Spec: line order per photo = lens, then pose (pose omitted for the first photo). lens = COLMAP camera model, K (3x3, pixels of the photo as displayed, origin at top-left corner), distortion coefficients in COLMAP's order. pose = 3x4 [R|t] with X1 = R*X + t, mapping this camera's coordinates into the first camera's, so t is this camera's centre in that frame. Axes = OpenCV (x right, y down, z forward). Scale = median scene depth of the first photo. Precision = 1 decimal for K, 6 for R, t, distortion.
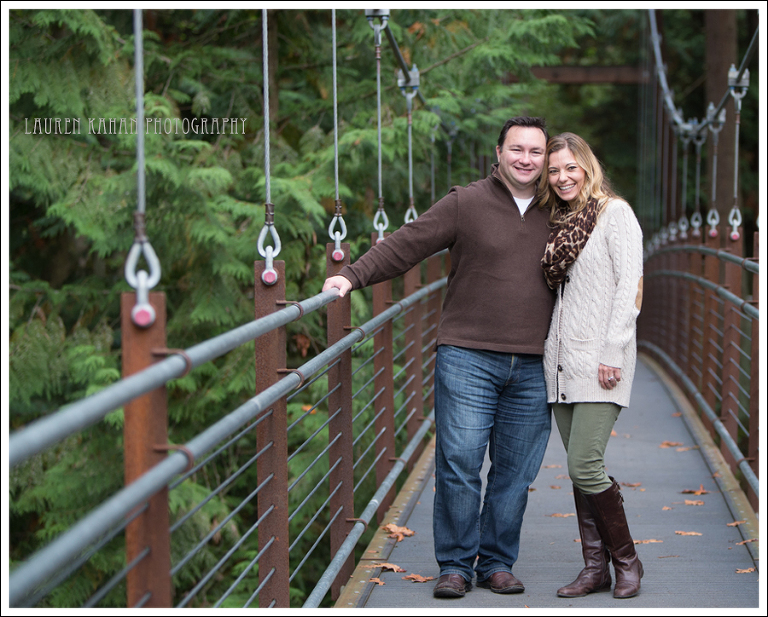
lens RADIAL K [[2848.4, 0, 384.0], [0, 2848.4, 308.5], [0, 0, 1]] dist [-0.050951, 1.029049]
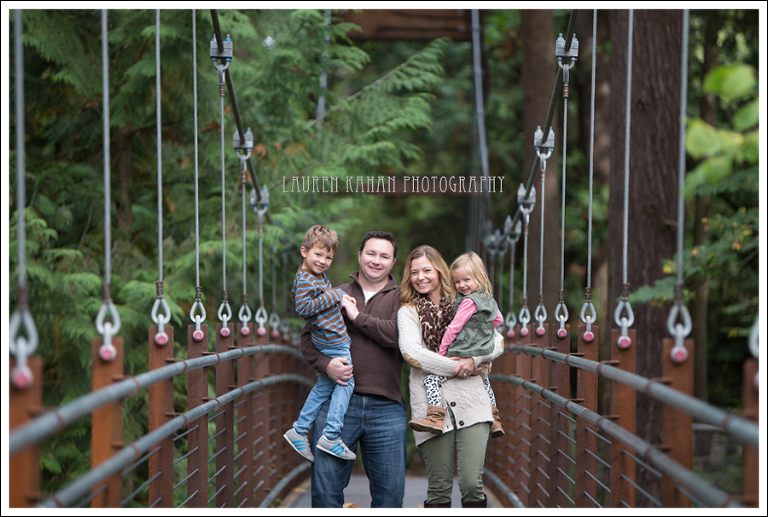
lens RADIAL K [[3520.7, 0, 384.0], [0, 3520.7, 258.5], [0, 0, 1]] dist [0.078125, 1.460380]
pose [[0.998100, 0.008658, 0.060999, -0.025226], [-0.005052, 0.998244, -0.059018, 0.026125], [-0.061403, 0.058598, 0.996391, -0.394532]]
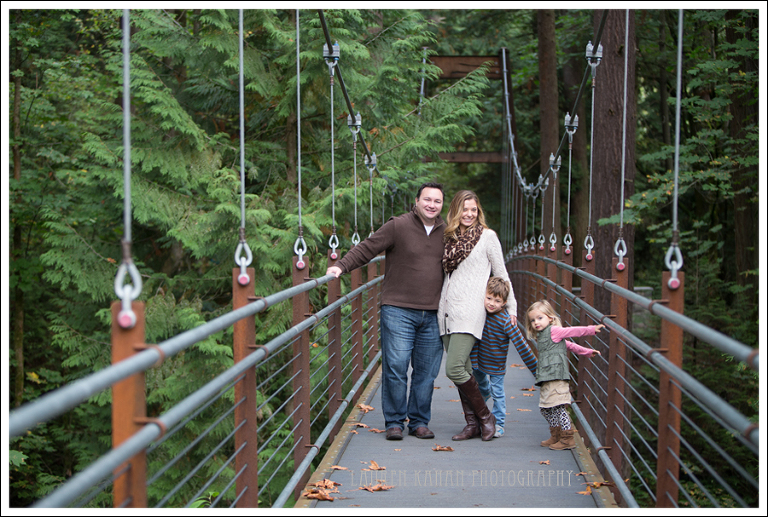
lens RADIAL K [[1702.9, 0, 384.0], [0, 1702.9, 258.5], [0, 0, 1]] dist [-0.184783, 0.105917]
pose [[0.999804, 0.003869, 0.019429, -0.003011], [-0.003440, 0.999750, -0.022072, 0.004304], [-0.019509, 0.022001, 0.999568, -0.060121]]
